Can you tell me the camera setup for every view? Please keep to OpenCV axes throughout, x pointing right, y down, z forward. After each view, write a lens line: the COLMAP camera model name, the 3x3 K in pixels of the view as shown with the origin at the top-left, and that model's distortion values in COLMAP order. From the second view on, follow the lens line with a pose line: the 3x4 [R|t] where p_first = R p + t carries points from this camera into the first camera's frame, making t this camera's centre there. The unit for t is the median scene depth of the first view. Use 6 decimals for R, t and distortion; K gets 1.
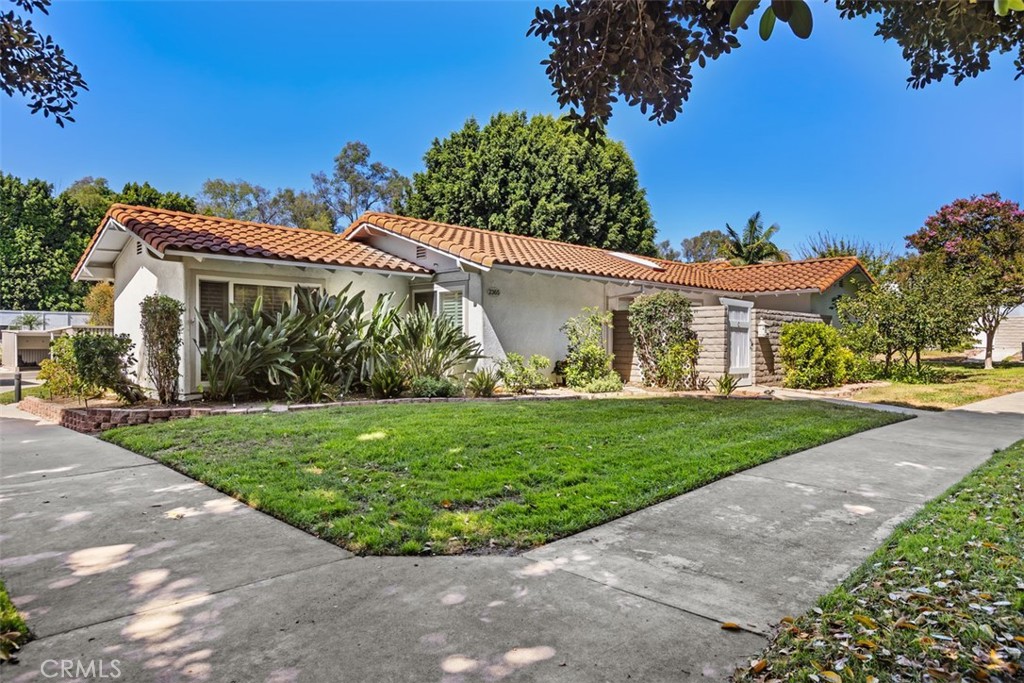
lens RADIAL K [[660.6, 0, 513.1], [0, 660.6, 345.7], [0, 0, 1]] dist [0.005140, -0.002207]
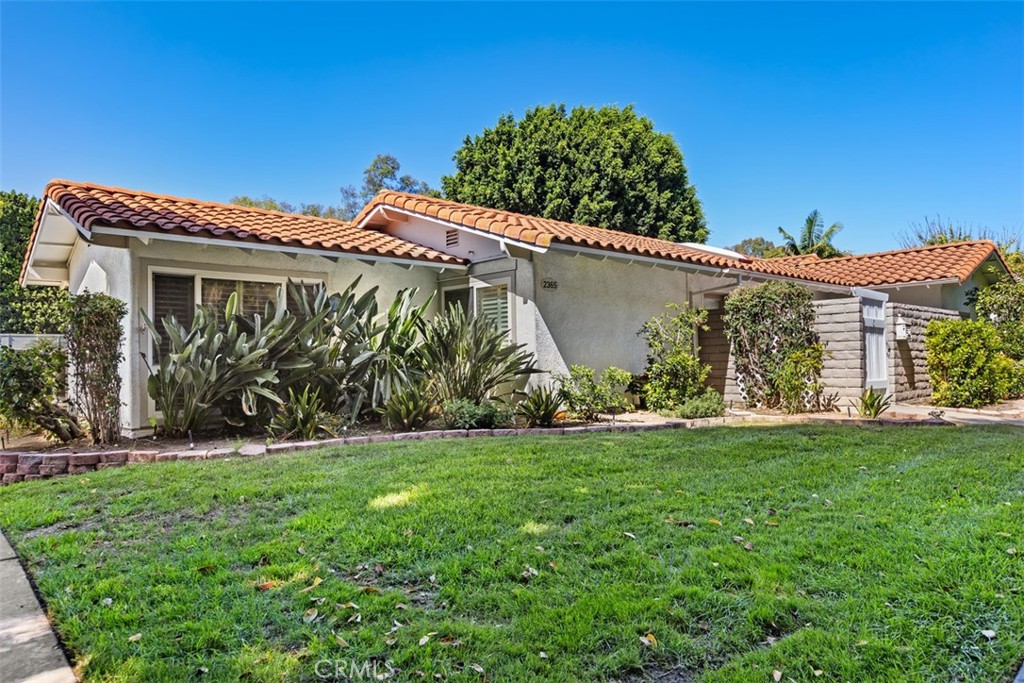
lens RADIAL K [[676.9, 0, 511.6], [0, 676.9, 346.7], [0, 0, 1]] dist [-0.003629, 0.007580]
pose [[0.998504, -0.019283, -0.051170, -0.029947], [0.018016, 0.999522, -0.025103, 0.006333], [0.051629, 0.024144, 0.998374, 0.204706]]
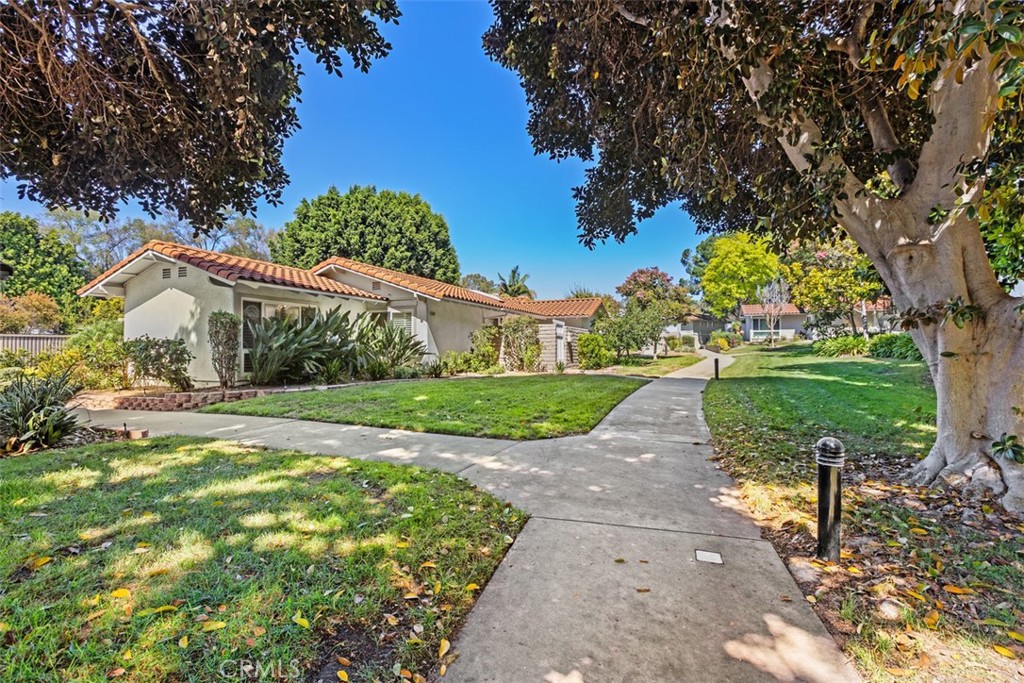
lens RADIAL K [[460.8, 0, 520.0], [0, 460.8, 341.5], [0, 0, 1]] dist [0.007008, -0.002290]
pose [[0.921854, -0.000568, 0.387538, -0.233433], [0.008395, 0.999794, -0.018504, 0.008446], [-0.387447, 0.020311, 0.921668, -0.103802]]
